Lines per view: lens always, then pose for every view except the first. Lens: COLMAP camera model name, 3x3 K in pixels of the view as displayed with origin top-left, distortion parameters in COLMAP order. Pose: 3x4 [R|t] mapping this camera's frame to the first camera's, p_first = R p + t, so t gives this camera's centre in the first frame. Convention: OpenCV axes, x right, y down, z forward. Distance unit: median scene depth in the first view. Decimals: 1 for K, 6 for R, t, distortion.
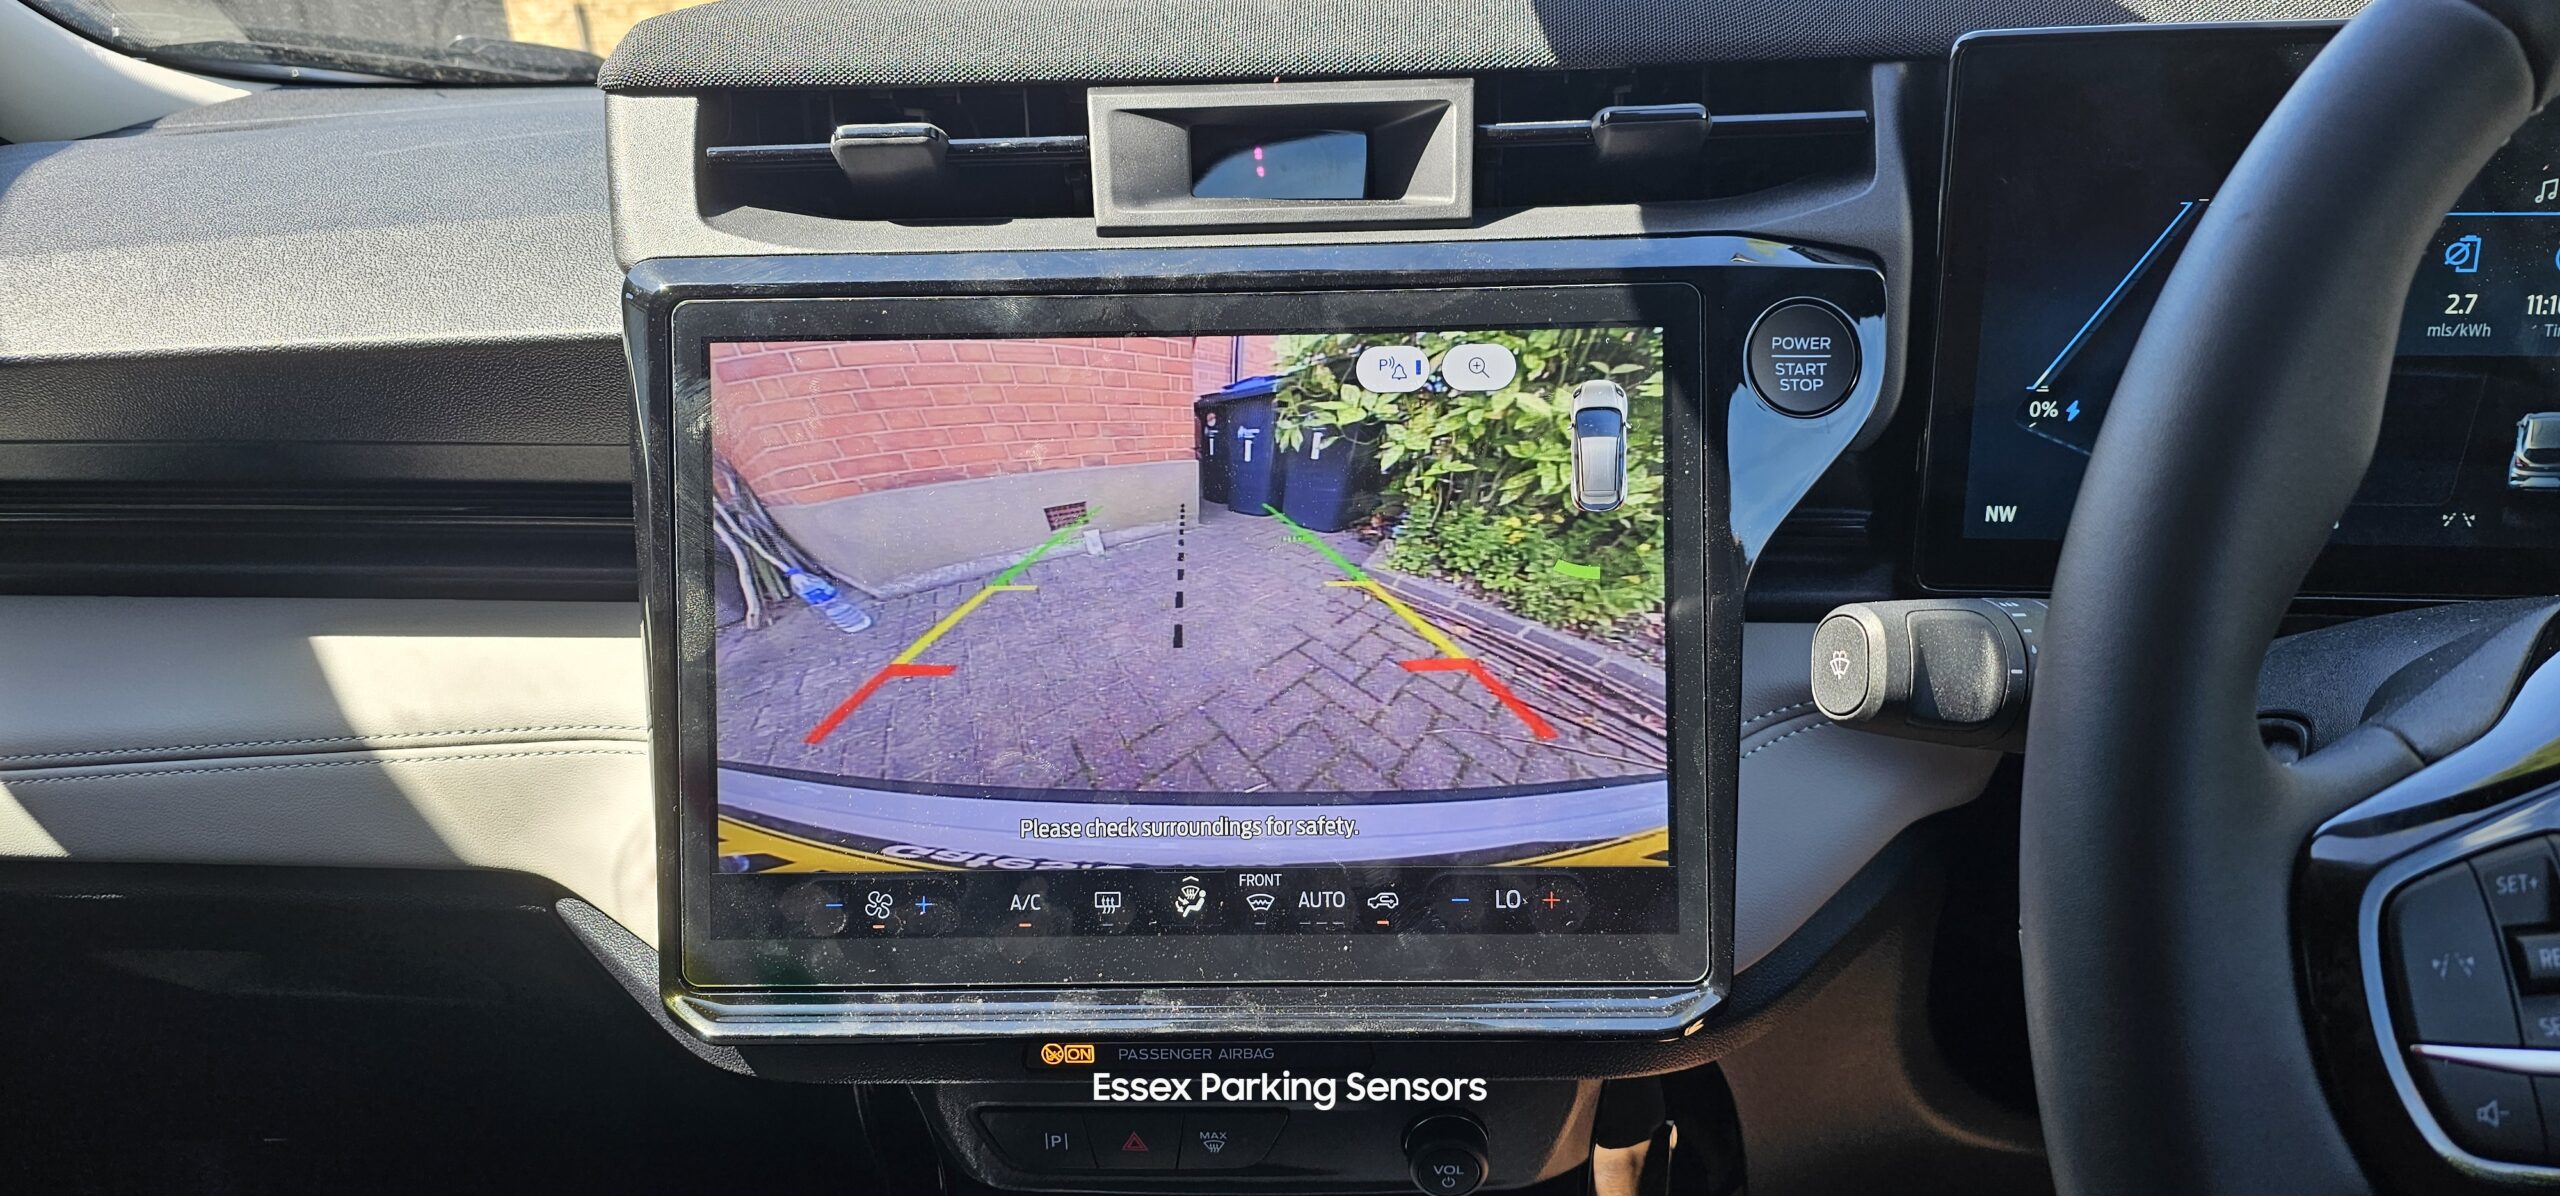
lens RADIAL K [[1757.2, 0, 1279.6], [0, 1757.2, 580.1], [0, 0, 1]] dist [0.093830, -0.123843]
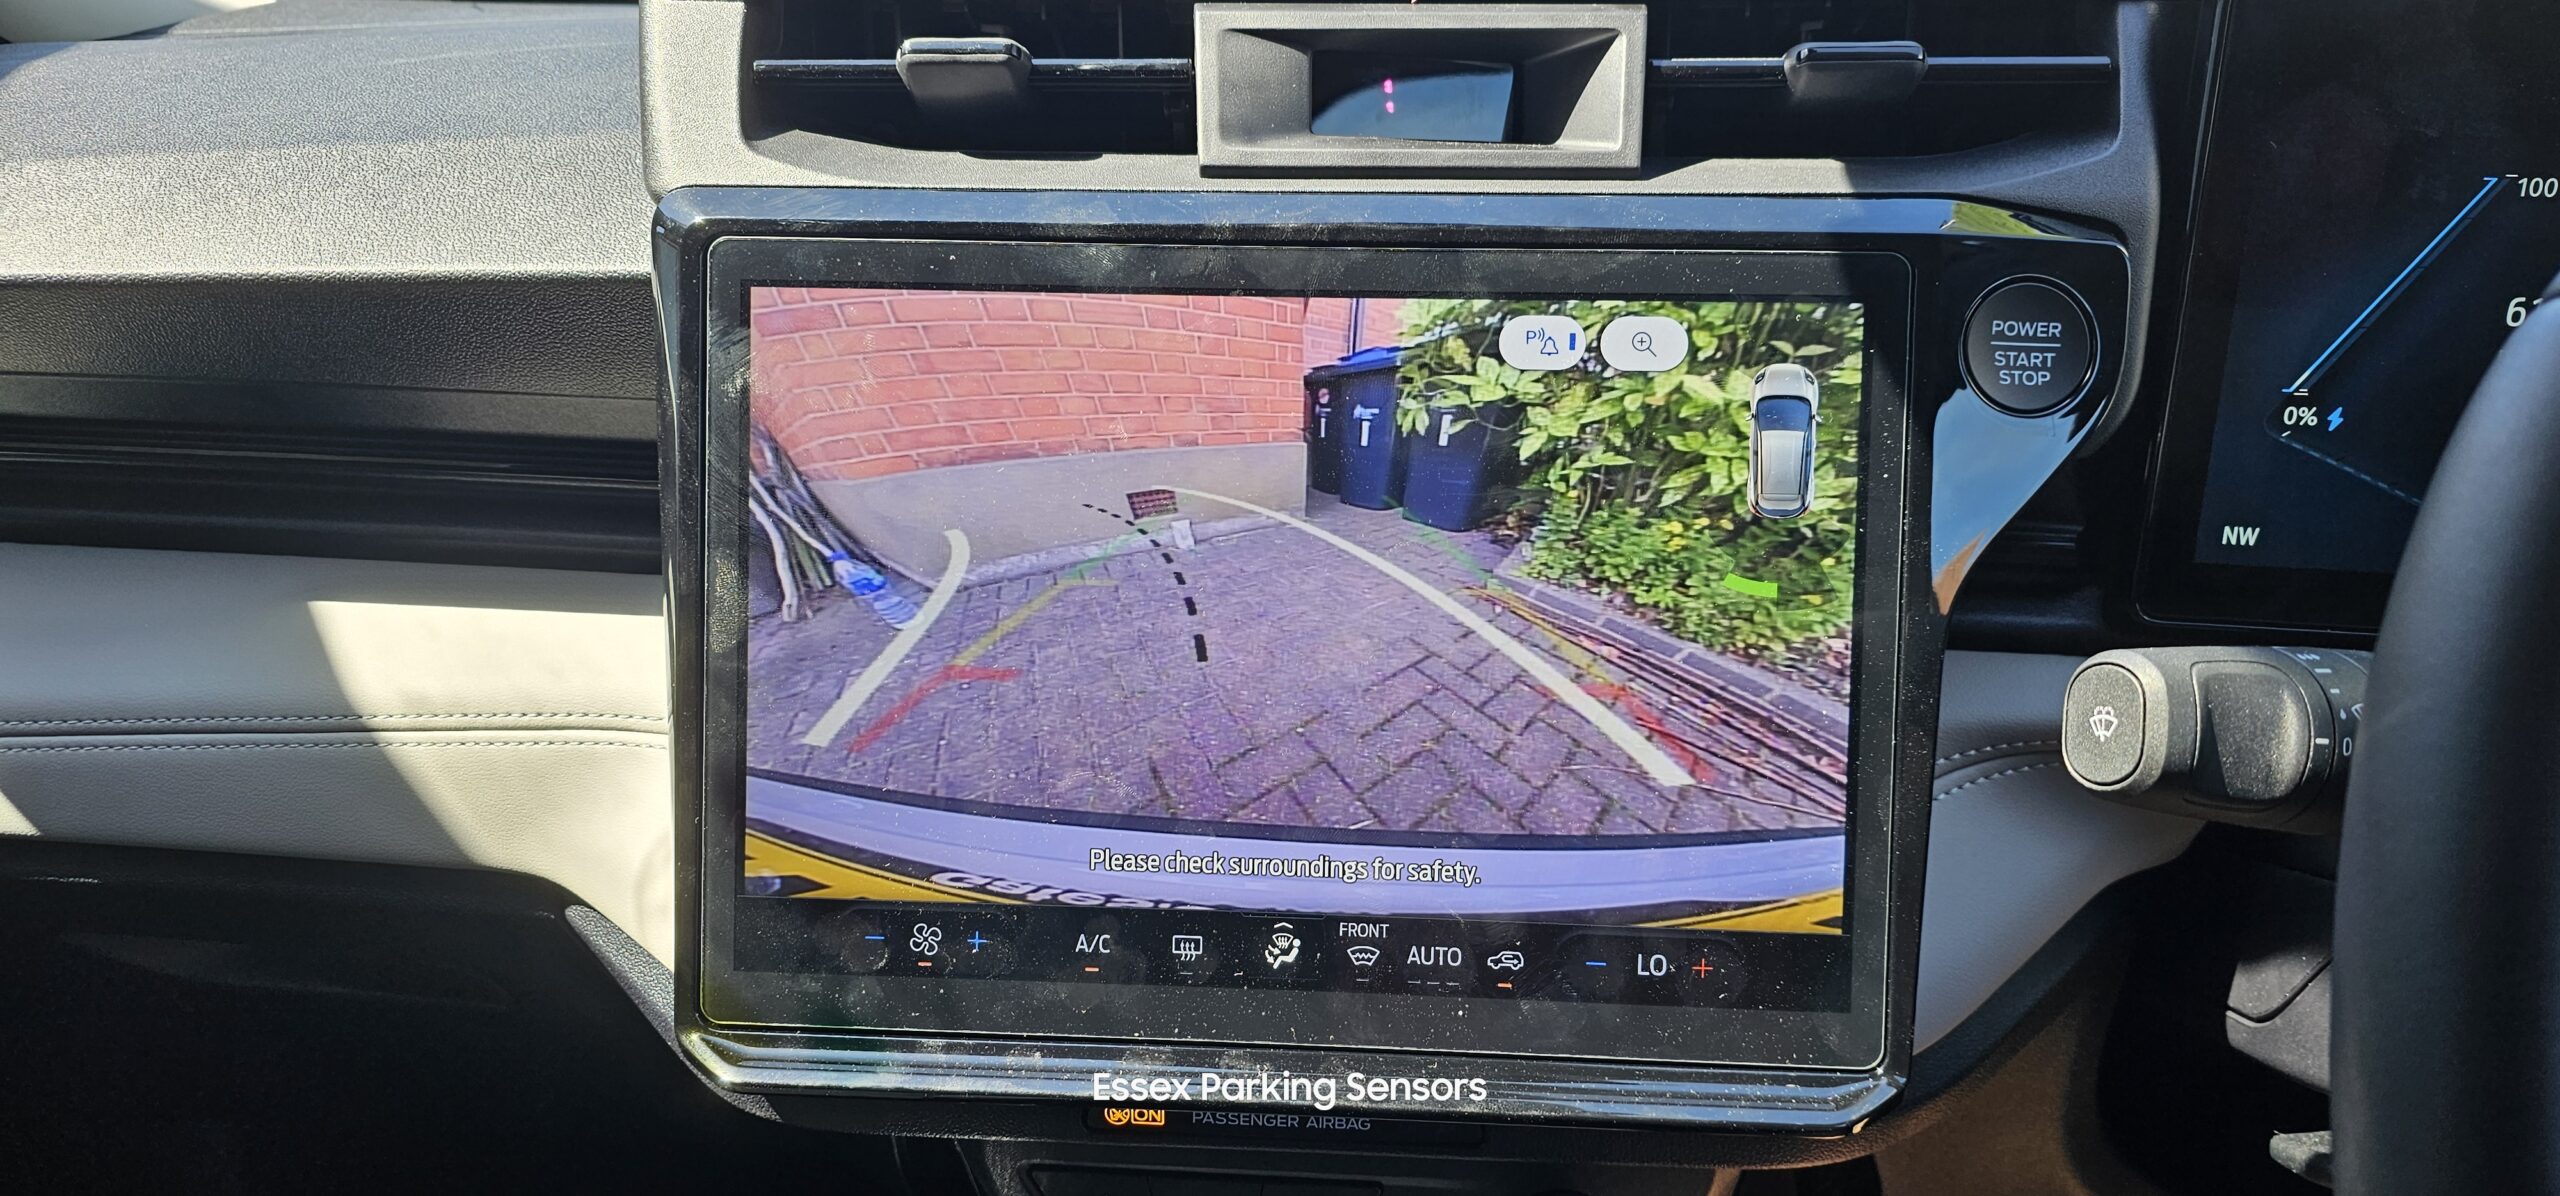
lens RADIAL K [[1724.9, 0, 1280.0], [0, 1724.9, 598.0], [0, 0, 1]] dist [0.082421, -0.117430]
pose [[0.999177, 0.036486, -0.017733, -0.042840], [-0.035962, 0.998931, 0.029050, -0.015837], [0.018774, -0.028389, 0.999421, 0.153294]]
